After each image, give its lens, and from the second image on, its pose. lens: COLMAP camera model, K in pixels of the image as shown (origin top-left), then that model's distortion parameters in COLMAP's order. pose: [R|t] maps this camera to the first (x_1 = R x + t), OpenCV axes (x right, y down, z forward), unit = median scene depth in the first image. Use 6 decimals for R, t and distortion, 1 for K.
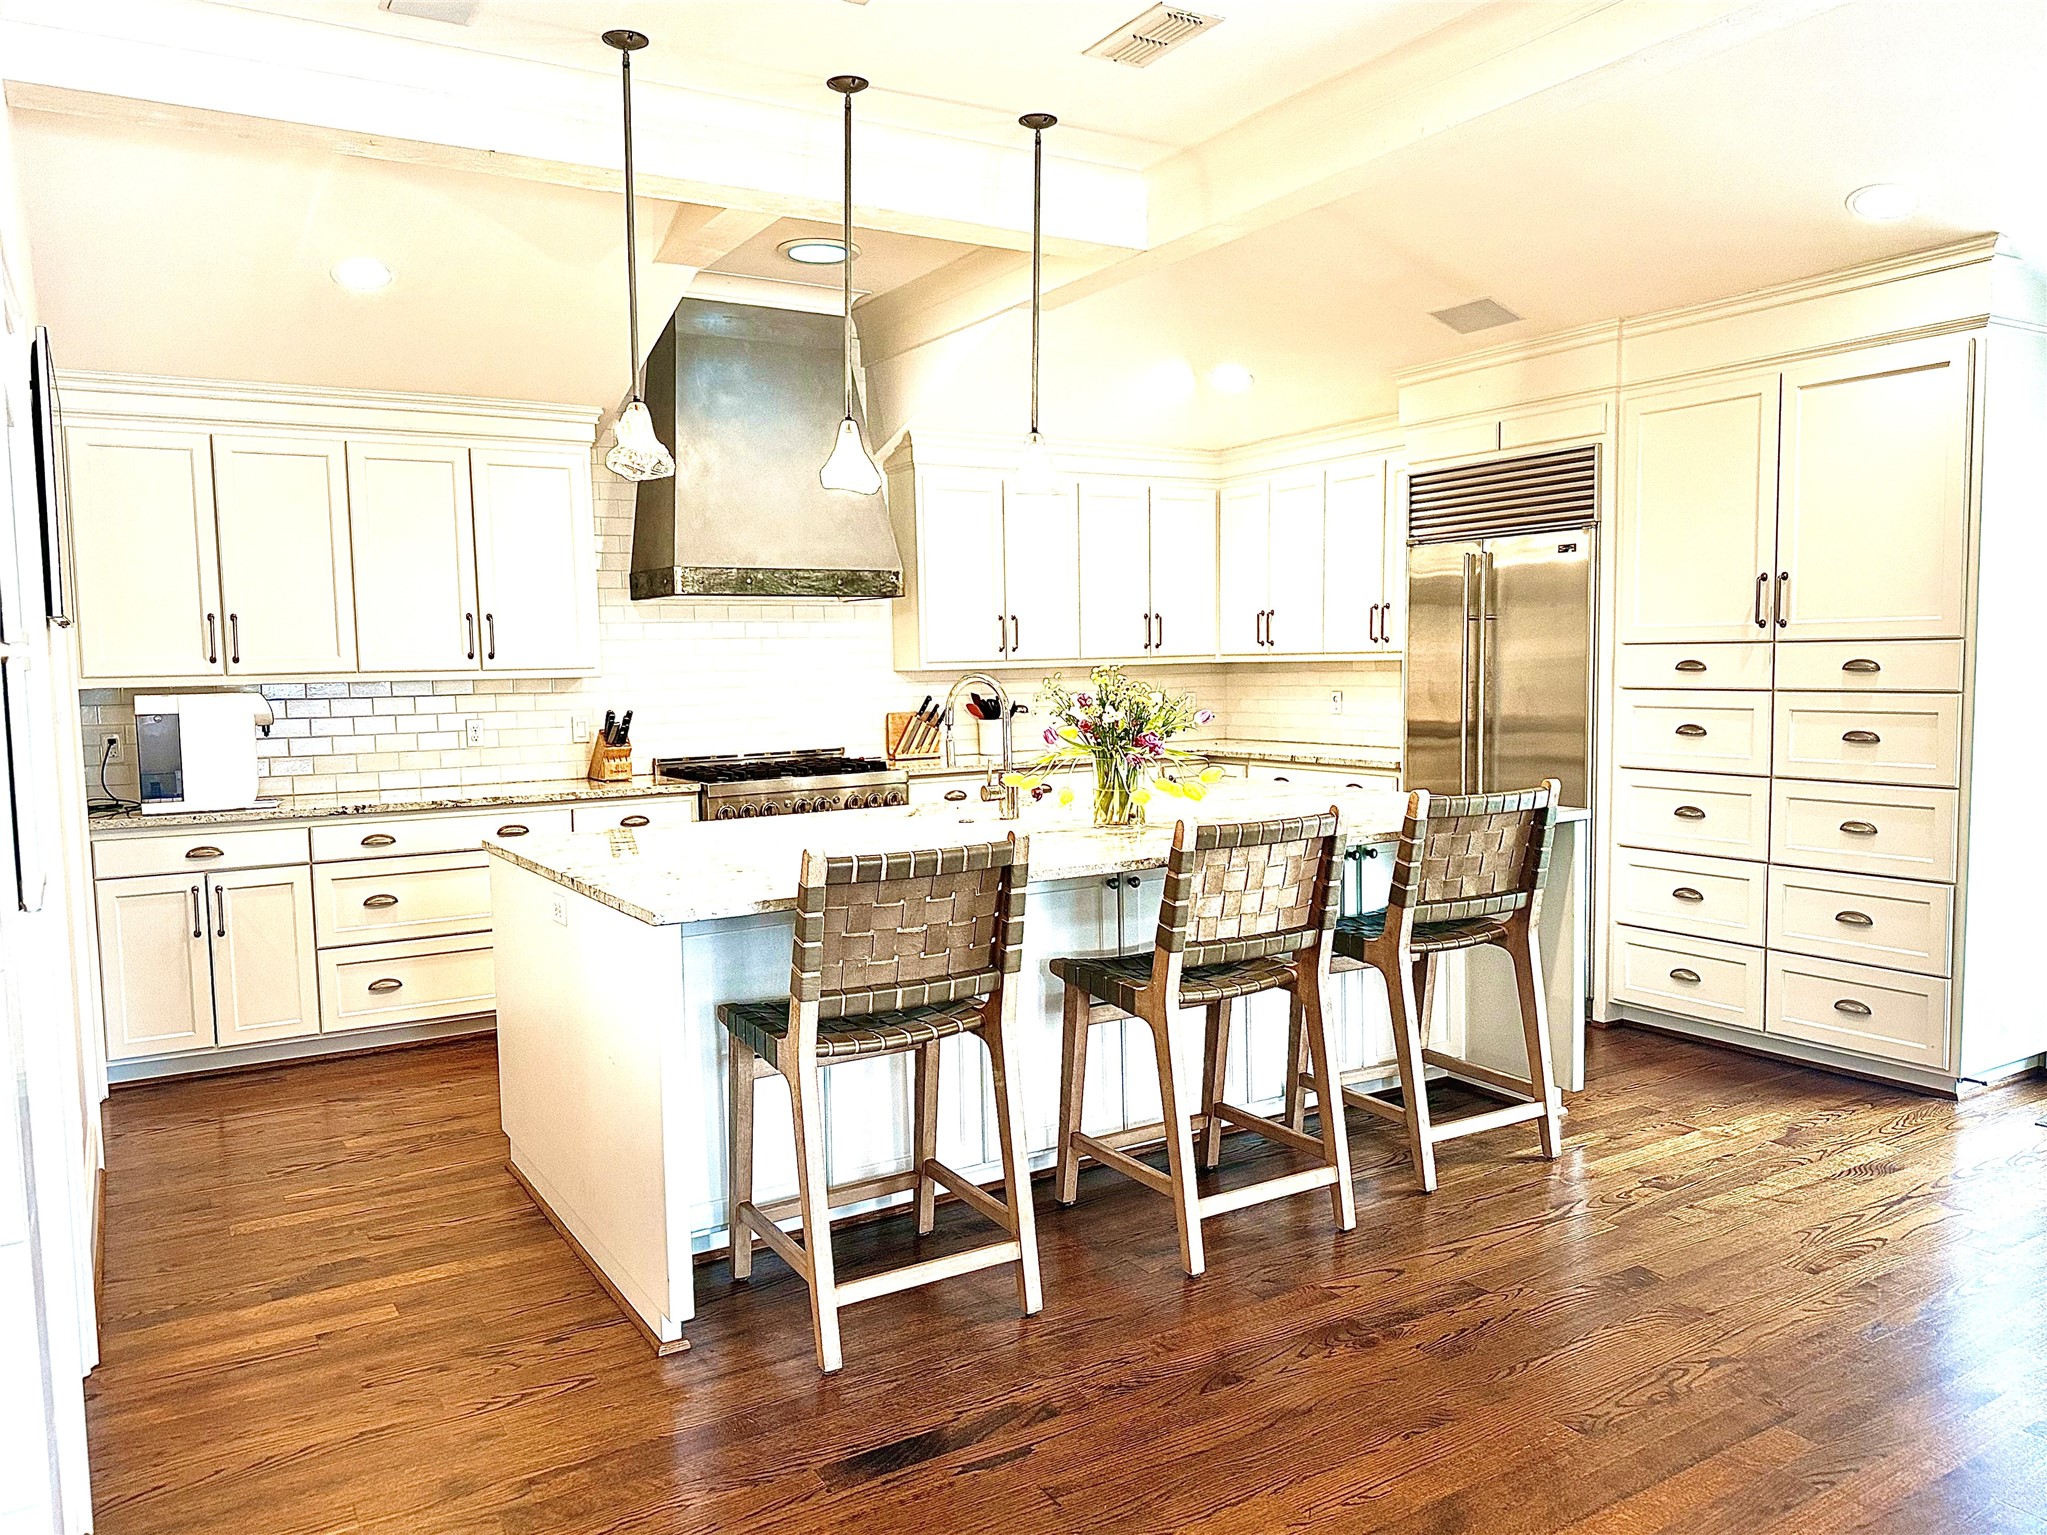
lens RADIAL K [[1453.2, 0, 1015.1], [0, 1453.2, 777.3], [0, 0, 1]] dist [0.000119, -0.022638]
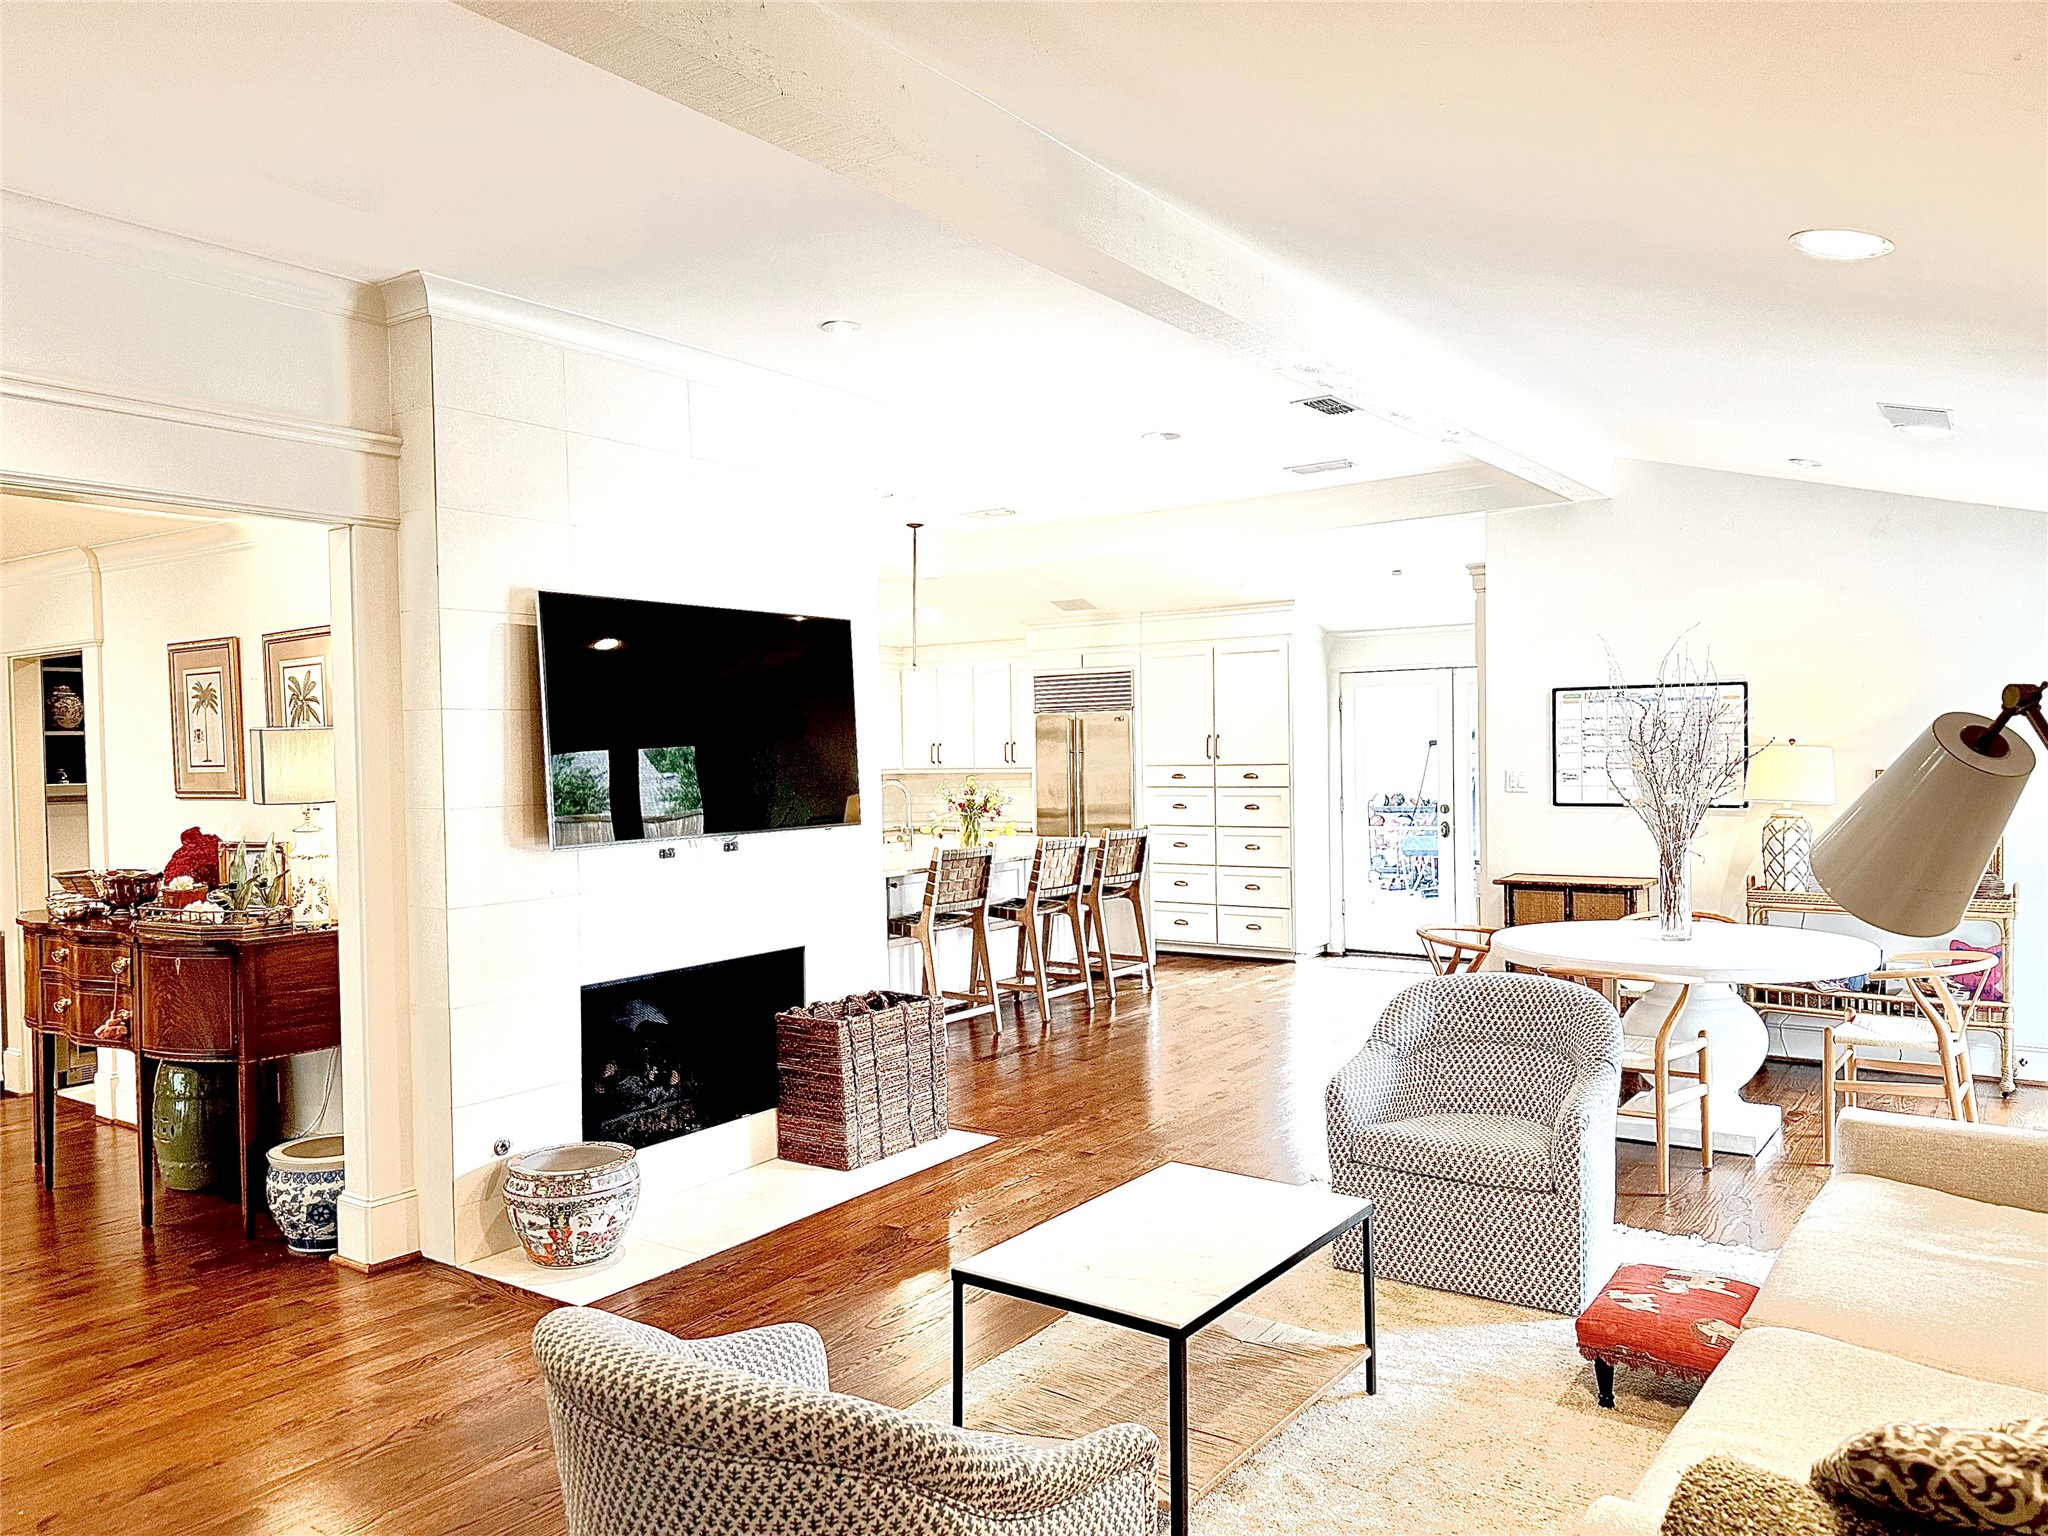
lens RADIAL K [[1453.9, 0, 1021.0], [0, 1453.9, 769.5], [0, 0, 1]] dist [0.000119, -0.022638]
pose [[0.911491, -0.002655, 0.411312, -0.665996], [0.035604, 0.996735, -0.072466, 0.064285], [-0.409777, 0.080696, 0.908609, -0.905119]]
